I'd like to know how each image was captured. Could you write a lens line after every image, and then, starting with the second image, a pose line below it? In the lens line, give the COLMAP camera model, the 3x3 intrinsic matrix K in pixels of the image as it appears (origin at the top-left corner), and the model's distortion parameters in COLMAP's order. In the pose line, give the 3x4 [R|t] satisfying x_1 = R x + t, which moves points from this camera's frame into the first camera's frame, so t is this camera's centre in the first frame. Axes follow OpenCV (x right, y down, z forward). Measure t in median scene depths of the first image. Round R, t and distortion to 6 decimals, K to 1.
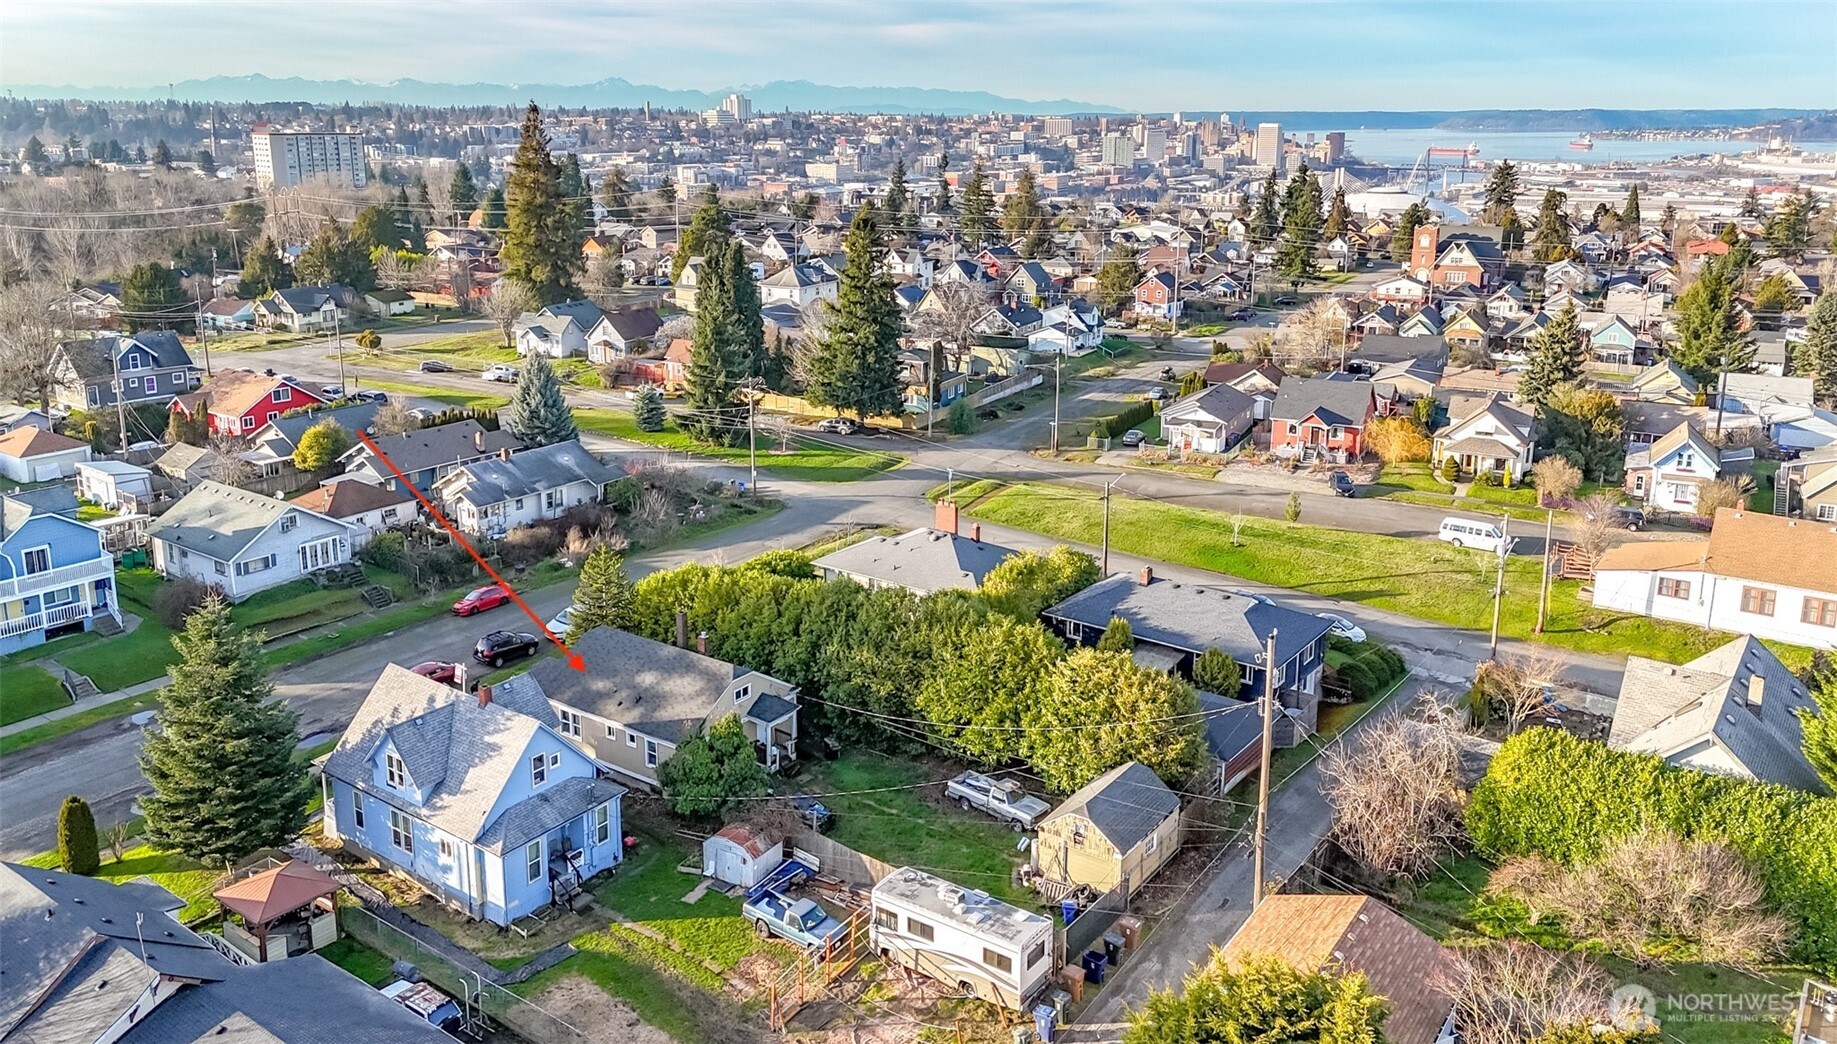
lens RADIAL K [[1310.1, 0, 920.0], [0, 1310.1, 527.9], [0, 0, 1]] dist [0.004470, 0.000397]
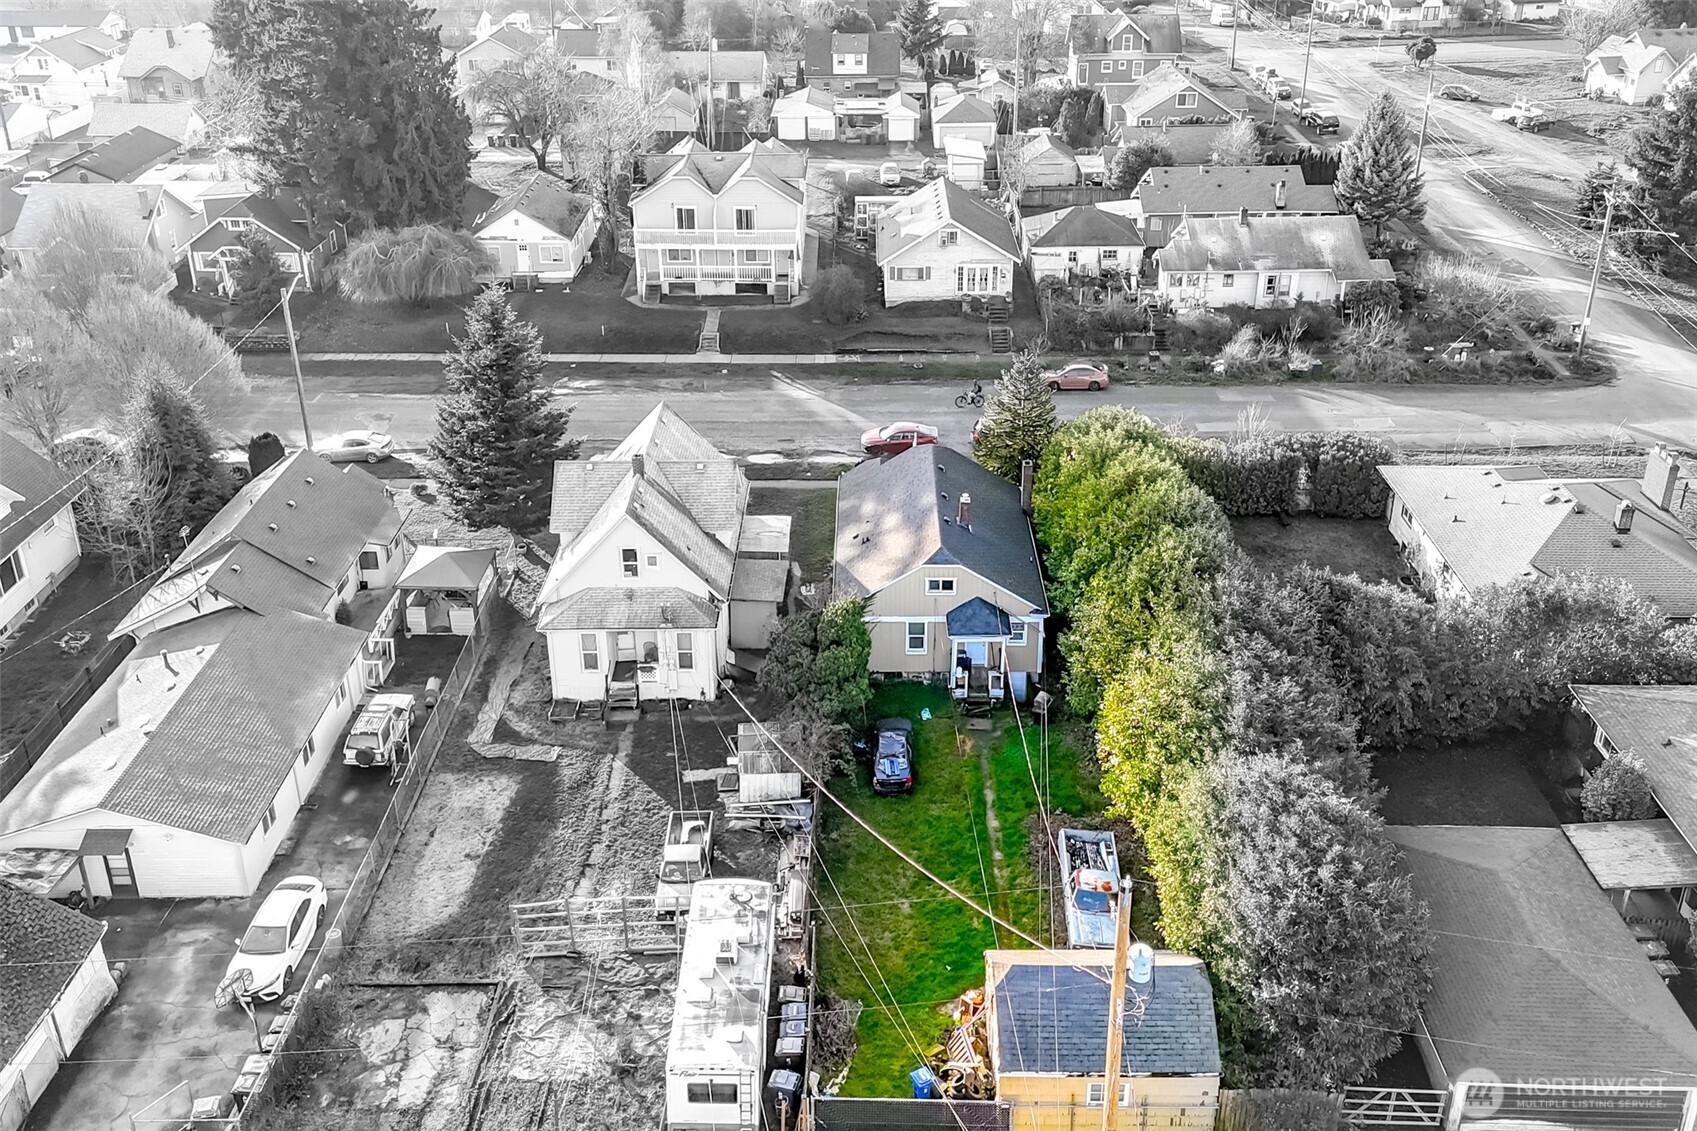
lens RADIAL K [[1370.7, 0, 848.8], [0, 1370.7, 557.3], [0, 0, 1]] dist [0.035518, -0.003991]
pose [[0.559241, 0.393372, -0.729732, 0.290522], [-0.225963, 0.919251, 0.322364, -0.094695], [0.797615, -0.015387, 0.602970, 0.341486]]
